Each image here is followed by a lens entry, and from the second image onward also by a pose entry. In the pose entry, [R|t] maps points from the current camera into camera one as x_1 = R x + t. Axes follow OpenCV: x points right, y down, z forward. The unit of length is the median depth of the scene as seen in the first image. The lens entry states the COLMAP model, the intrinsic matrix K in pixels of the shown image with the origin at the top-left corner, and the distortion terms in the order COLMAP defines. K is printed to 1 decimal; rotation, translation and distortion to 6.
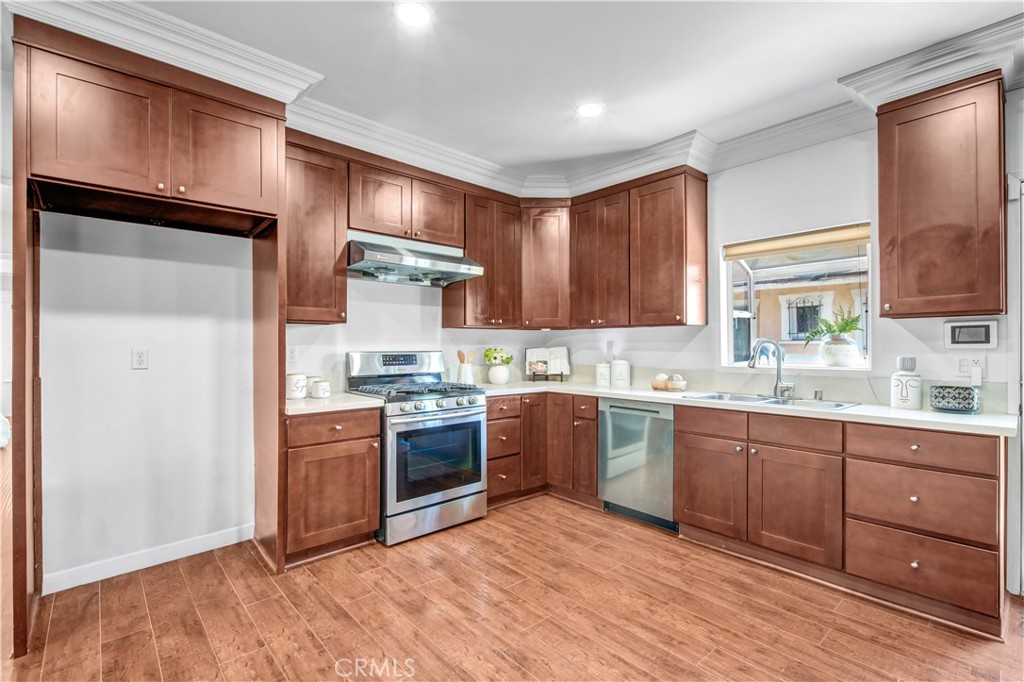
lens RADIAL K [[463.7, 0, 514.8], [0, 463.7, 362.0], [0, 0, 1]] dist [0.018153, 0.000013]
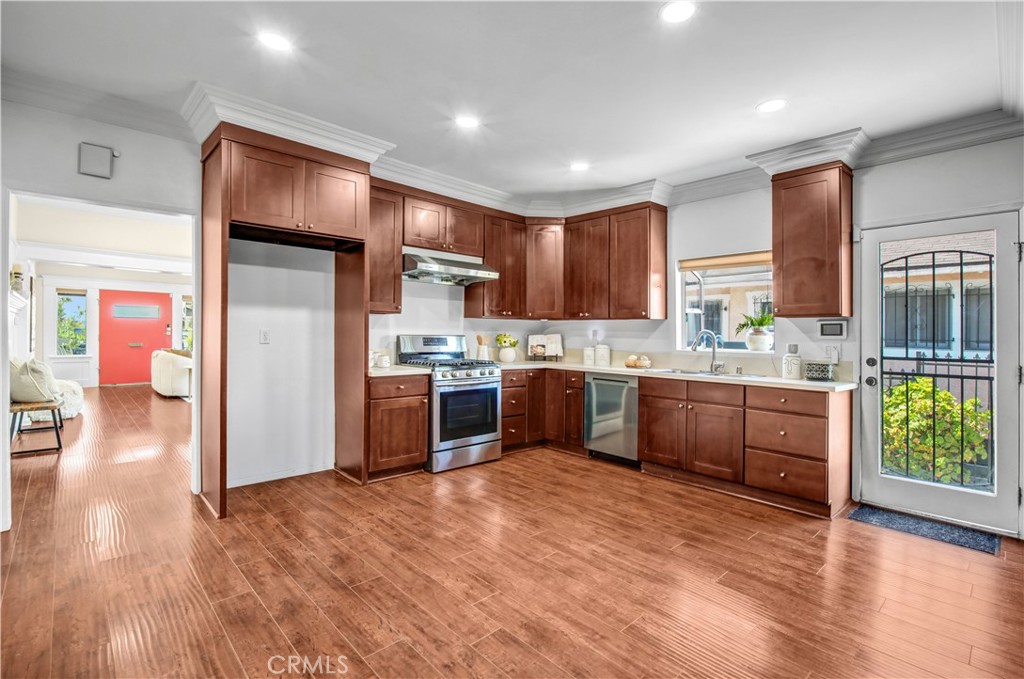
lens RADIAL K [[472.8, 0, 511.1], [0, 472.8, 323.9], [0, 0, 1]] dist [0.001661, 0.000011]
pose [[0.999766, 0.016580, 0.013909, -0.064325], [-0.015772, 0.998288, -0.056332, 0.022436], [-0.014819, 0.056099, 0.998315, -0.436697]]
